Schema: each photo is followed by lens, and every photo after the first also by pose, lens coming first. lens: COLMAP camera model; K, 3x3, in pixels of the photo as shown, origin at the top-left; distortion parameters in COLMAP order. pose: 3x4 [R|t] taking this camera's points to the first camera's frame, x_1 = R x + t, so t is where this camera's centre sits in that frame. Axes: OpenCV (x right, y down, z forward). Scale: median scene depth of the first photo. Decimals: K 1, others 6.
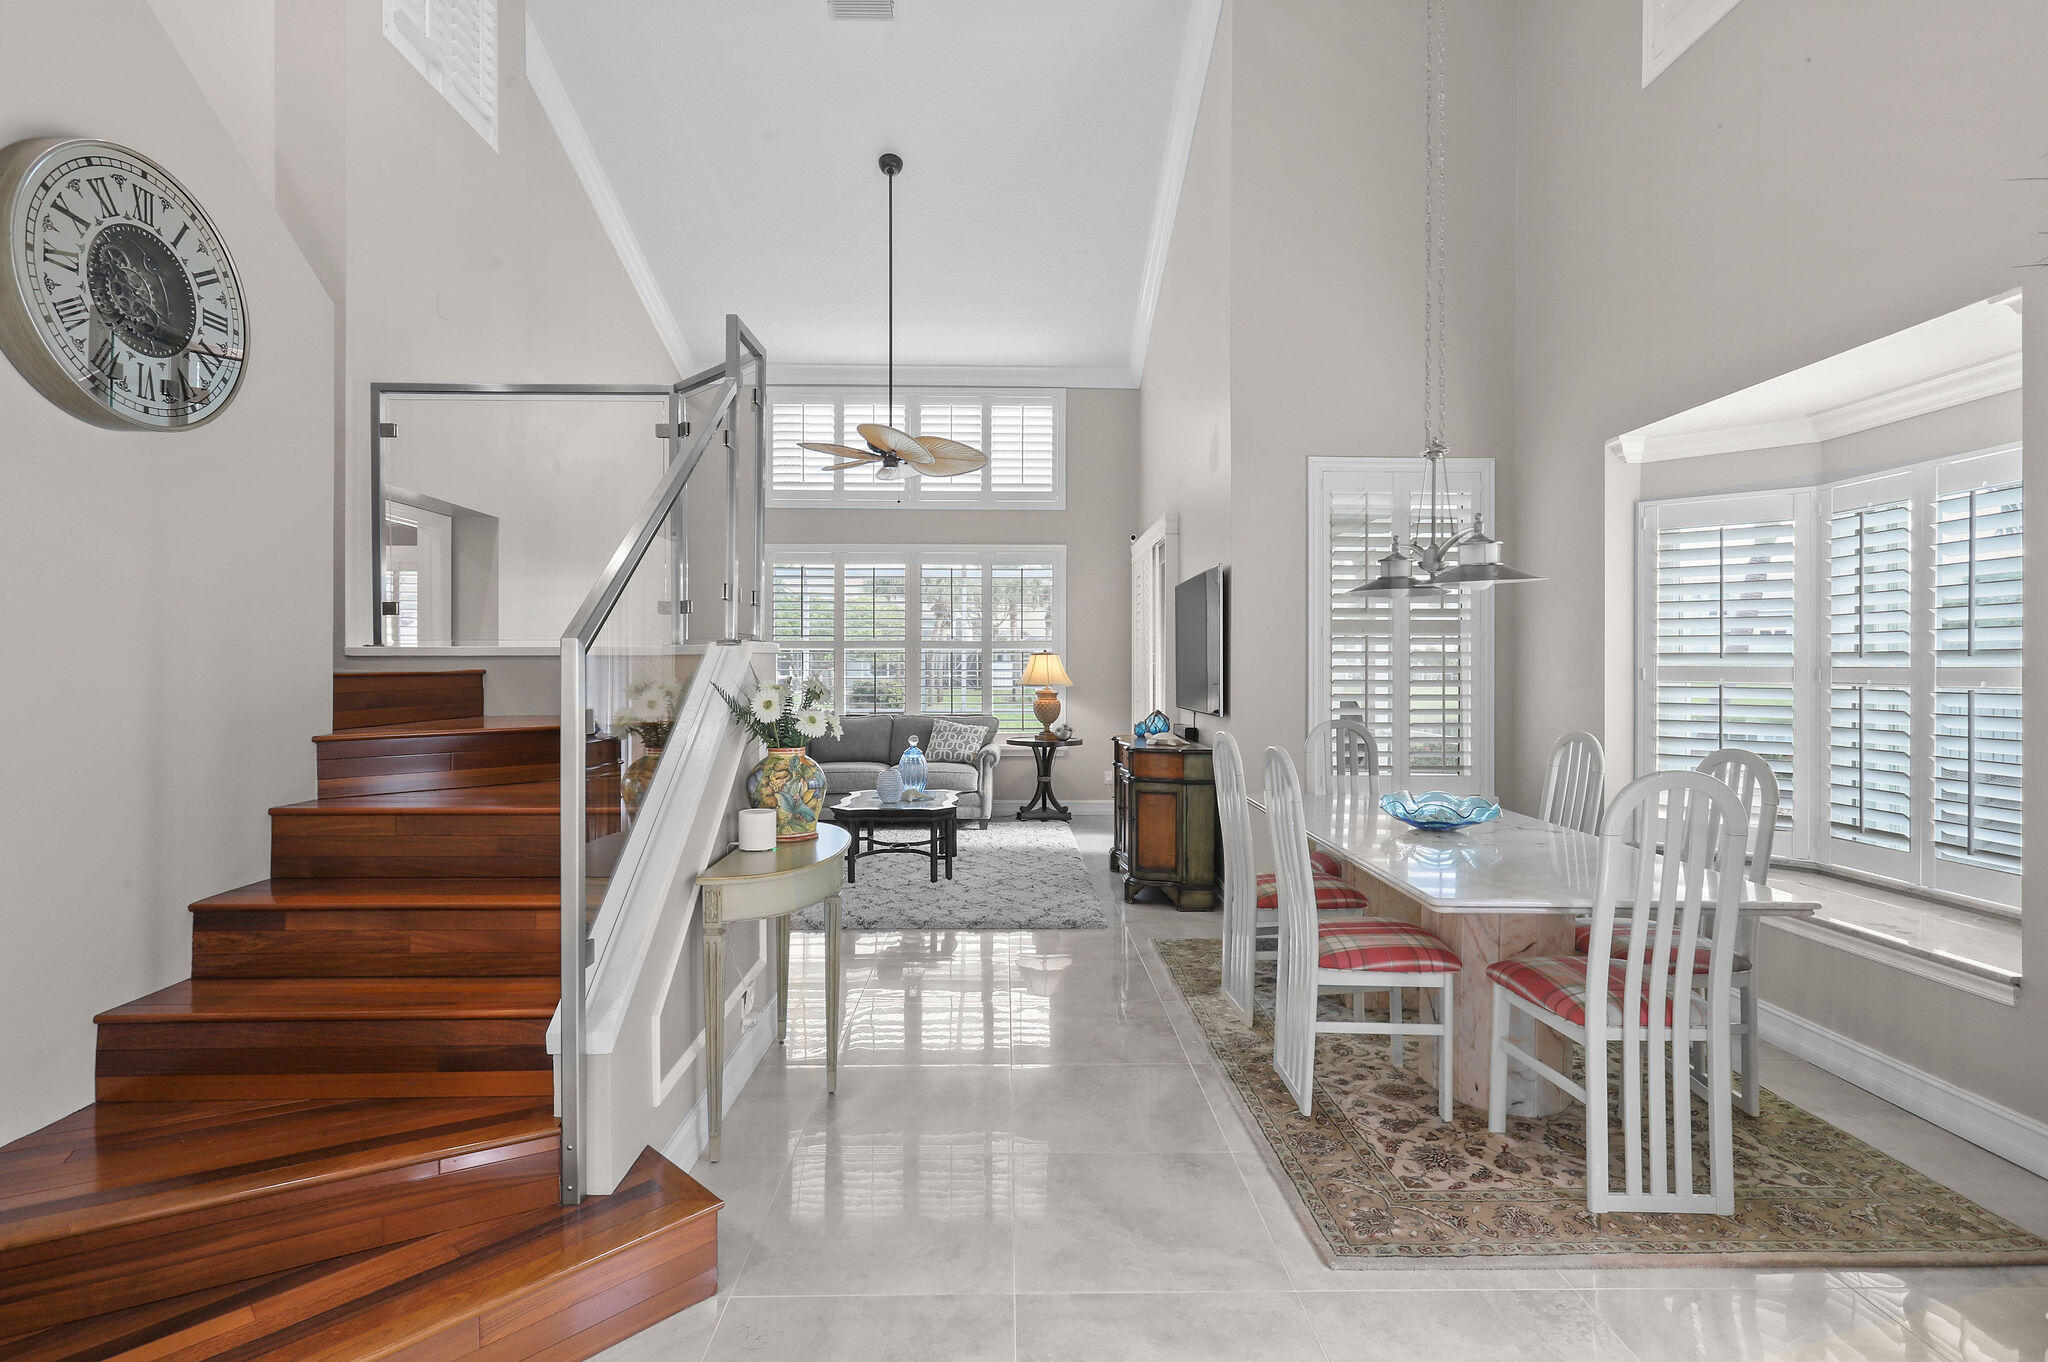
lens RADIAL K [[992.1, 0, 1019.9], [0, 992.1, 673.4], [0, 0, 1]] dist [-0.000485, 0.008665]
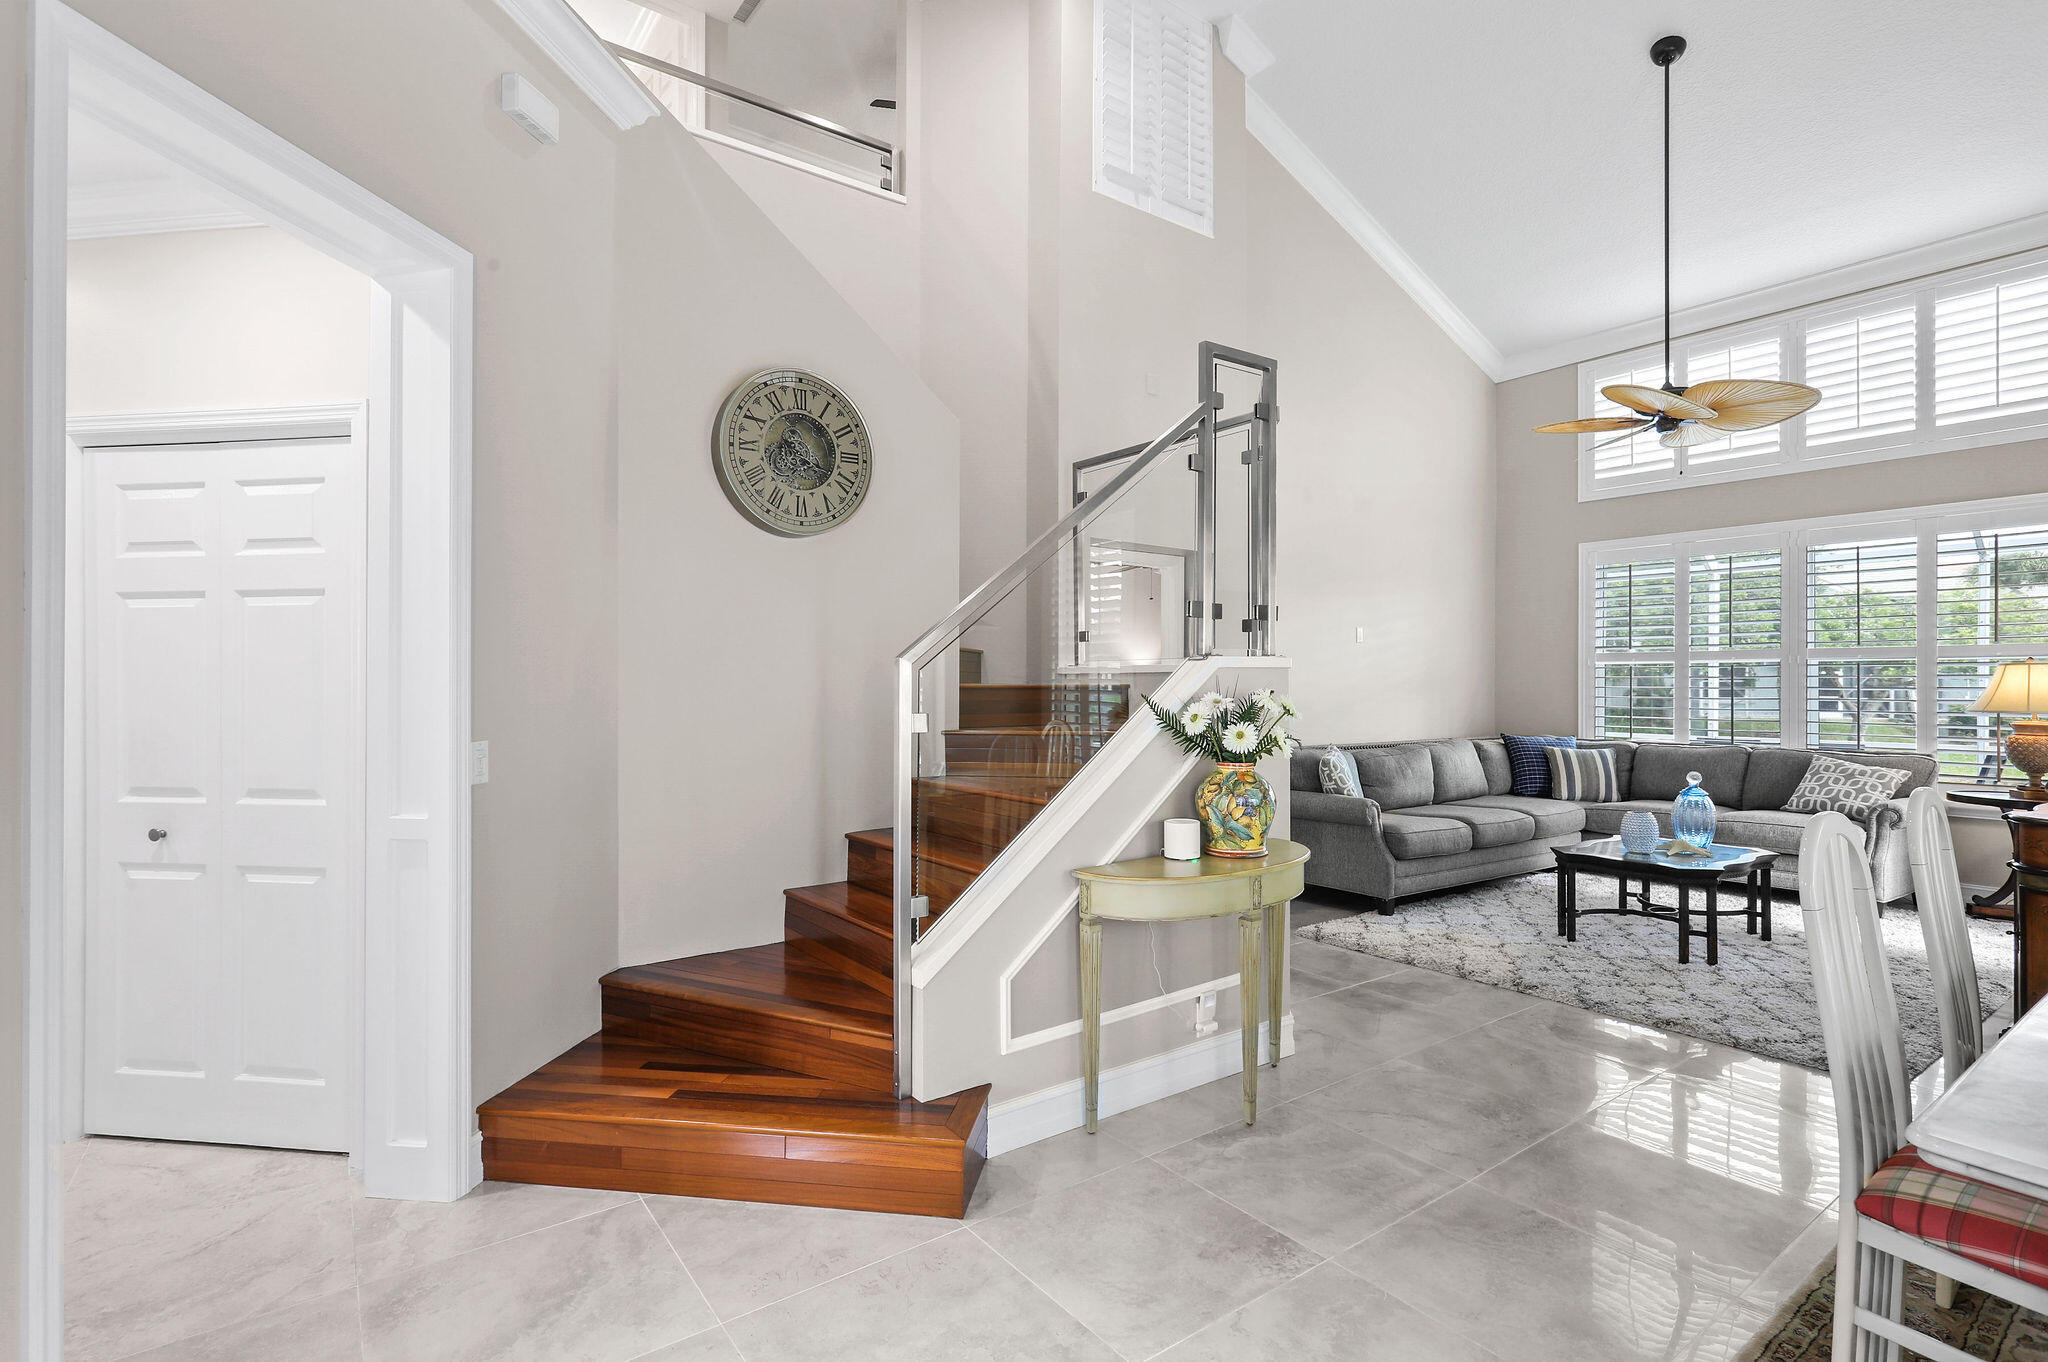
lens RADIAL K [[987.9, 0, 1021.4], [0, 987.9, 683.5], [0, 0, 1]] dist [0.000976, 0.000712]
pose [[0.579416, -0.000150, -0.815032, 0.482980], [-0.006944, 0.999963, -0.005120, 0.002080], [0.815002, 0.008626, 0.579393, 0.269433]]
